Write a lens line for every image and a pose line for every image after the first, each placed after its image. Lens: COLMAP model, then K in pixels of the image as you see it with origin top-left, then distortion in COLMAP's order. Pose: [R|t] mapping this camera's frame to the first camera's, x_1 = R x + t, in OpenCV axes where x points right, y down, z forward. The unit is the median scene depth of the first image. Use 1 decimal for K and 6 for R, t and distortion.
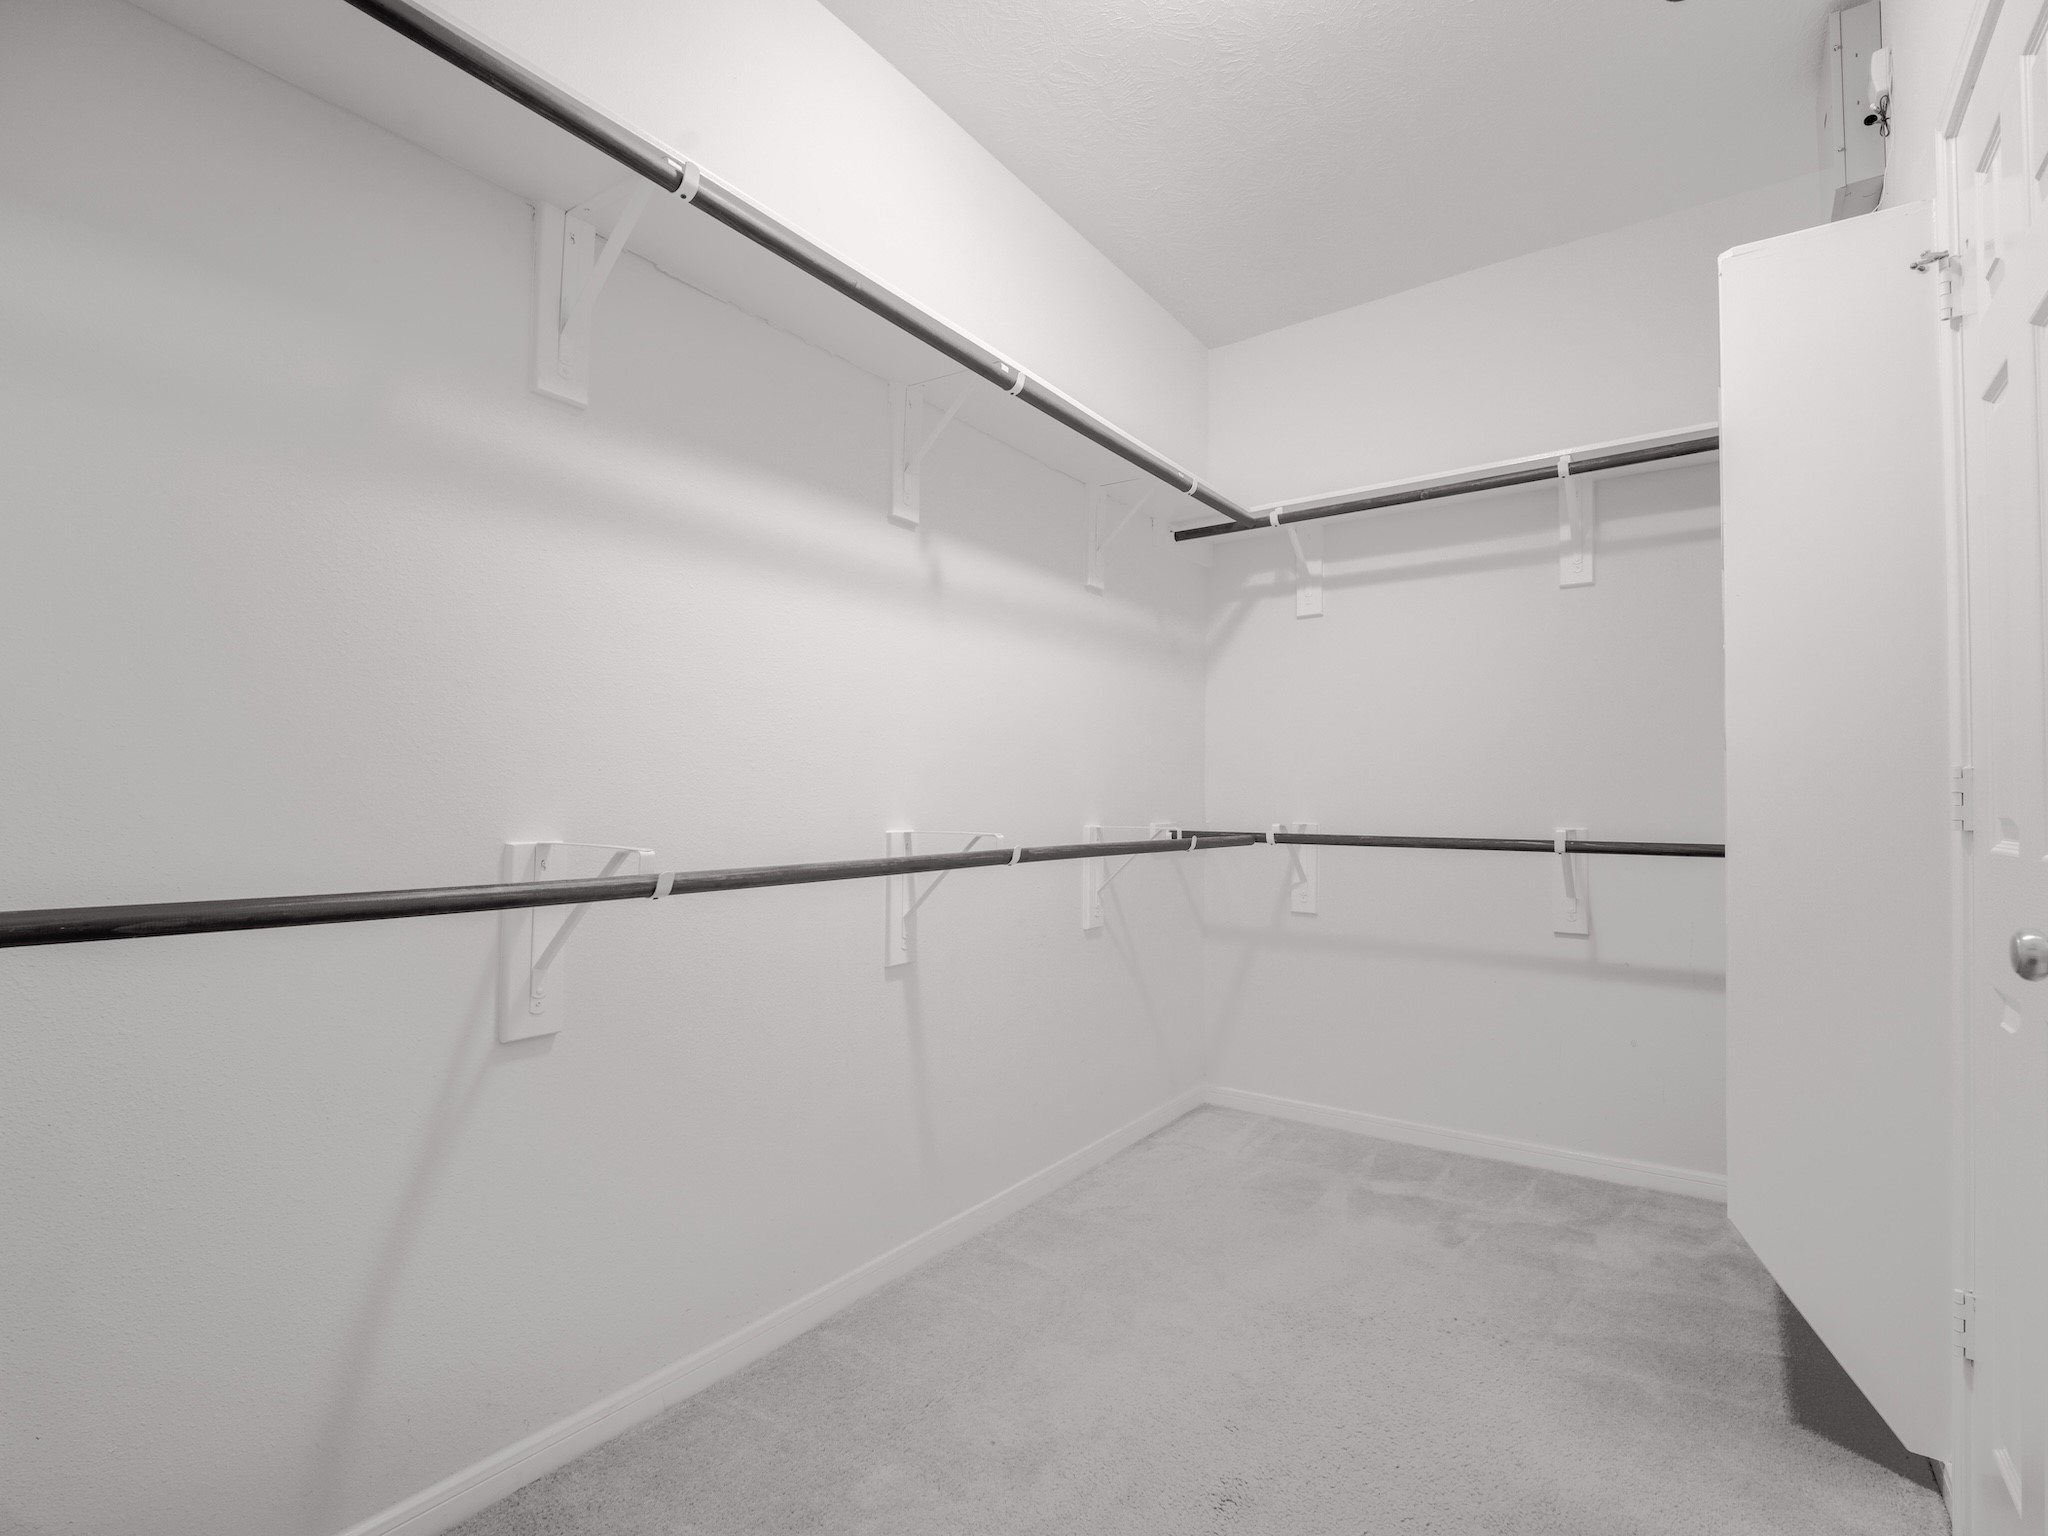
lens RADIAL K [[952.1, 0, 1039.9], [0, 952.1, 773.3], [0, 0, 1]] dist [0.014013, -0.017214]
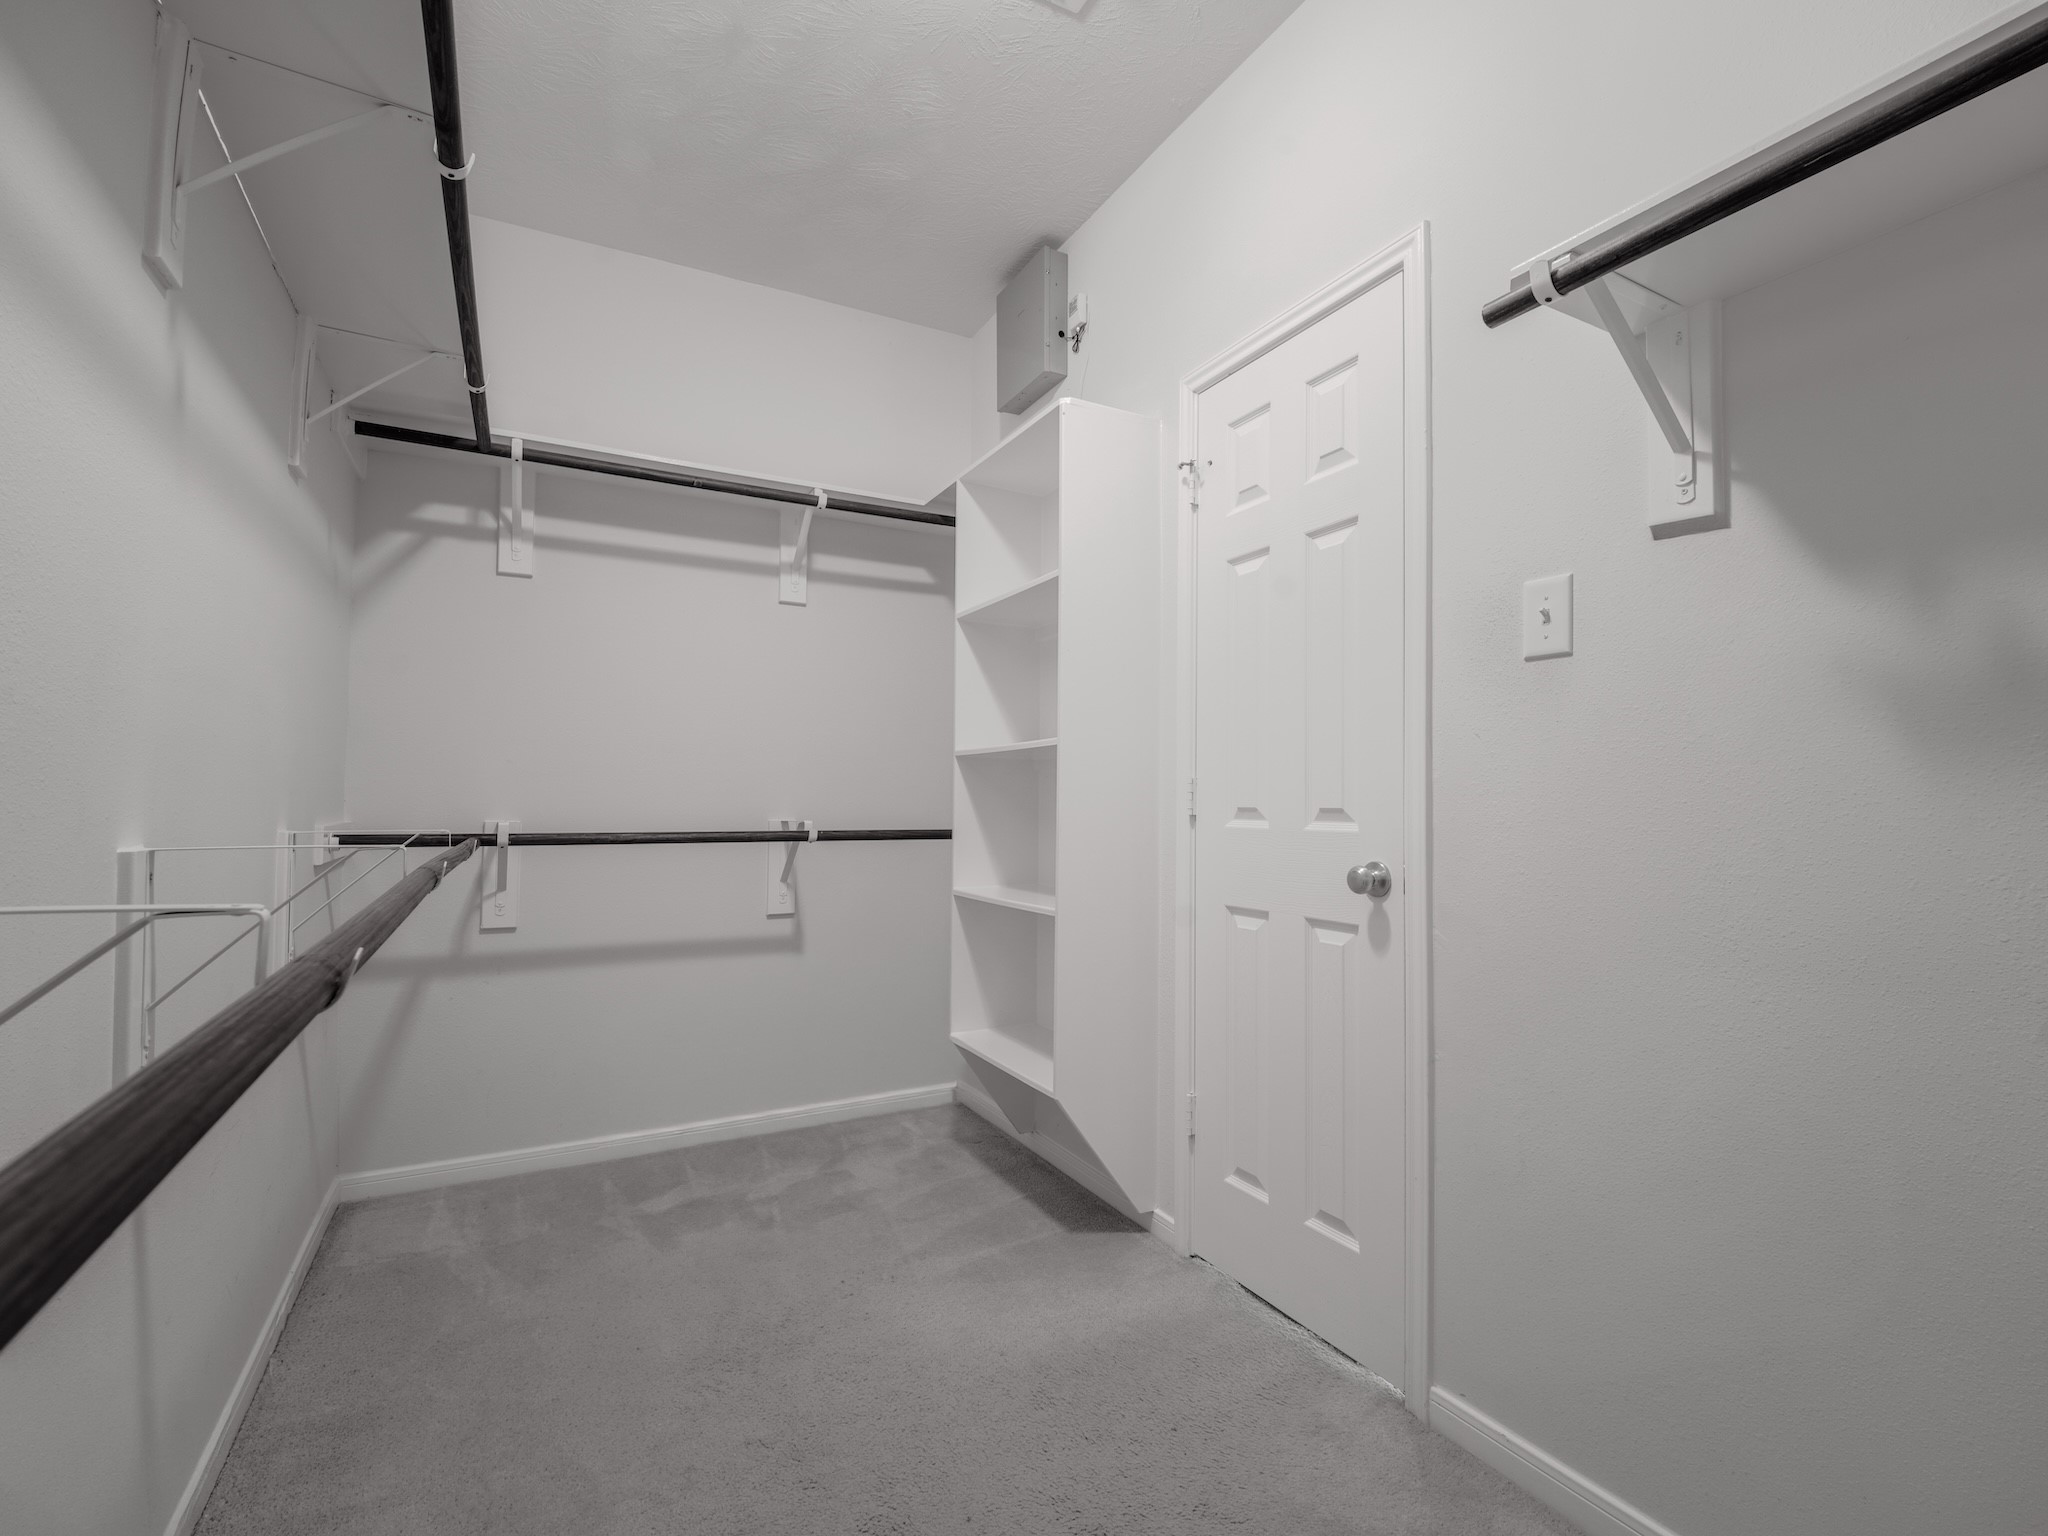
lens RADIAL K [[952.1, 0, 1039.9], [0, 952.1, 773.3], [0, 0, 1]] dist [0.014013, -0.017214]
pose [[0.444292, 0.024906, 0.895536, -0.308144], [-0.031003, 0.999442, -0.012415, 0.007981], [-0.895345, -0.022249, 0.444817, 0.242243]]
